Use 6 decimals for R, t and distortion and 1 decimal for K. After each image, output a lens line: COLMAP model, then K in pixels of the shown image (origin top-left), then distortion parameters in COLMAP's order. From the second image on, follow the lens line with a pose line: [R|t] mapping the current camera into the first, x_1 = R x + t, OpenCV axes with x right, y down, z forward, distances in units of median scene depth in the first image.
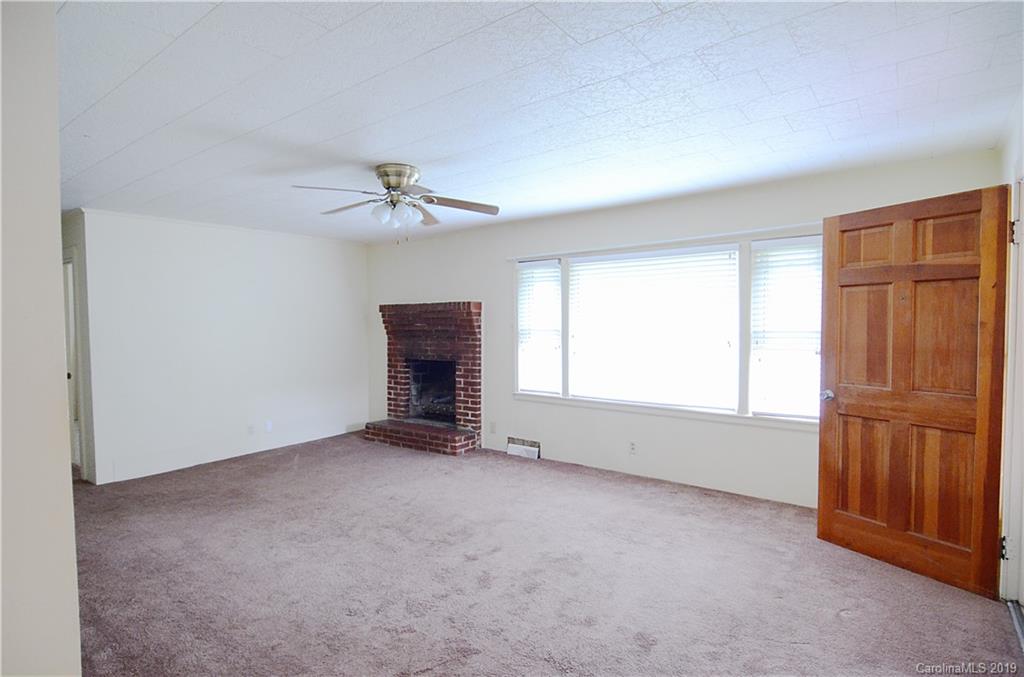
lens RADIAL K [[538.6, 0, 512.0], [0, 538.6, 338.5], [0, 0, 1]] dist [0.002433, -0.001954]
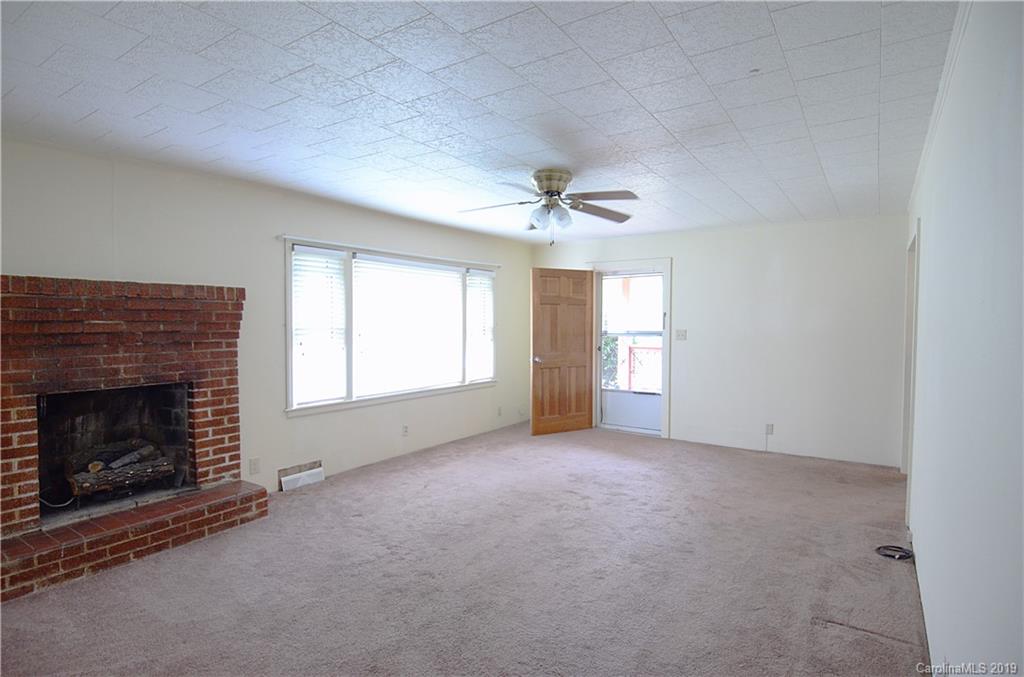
lens RADIAL K [[538.6, 0, 512.0], [0, 538.6, 338.5], [0, 0, 1]] dist [0.002433, -0.001954]
pose [[-0.059055, -0.022042, 0.998011, -0.799116], [0.030279, 0.999257, 0.023861, -0.011568], [-0.997795, 0.031628, -0.058344, 0.724696]]
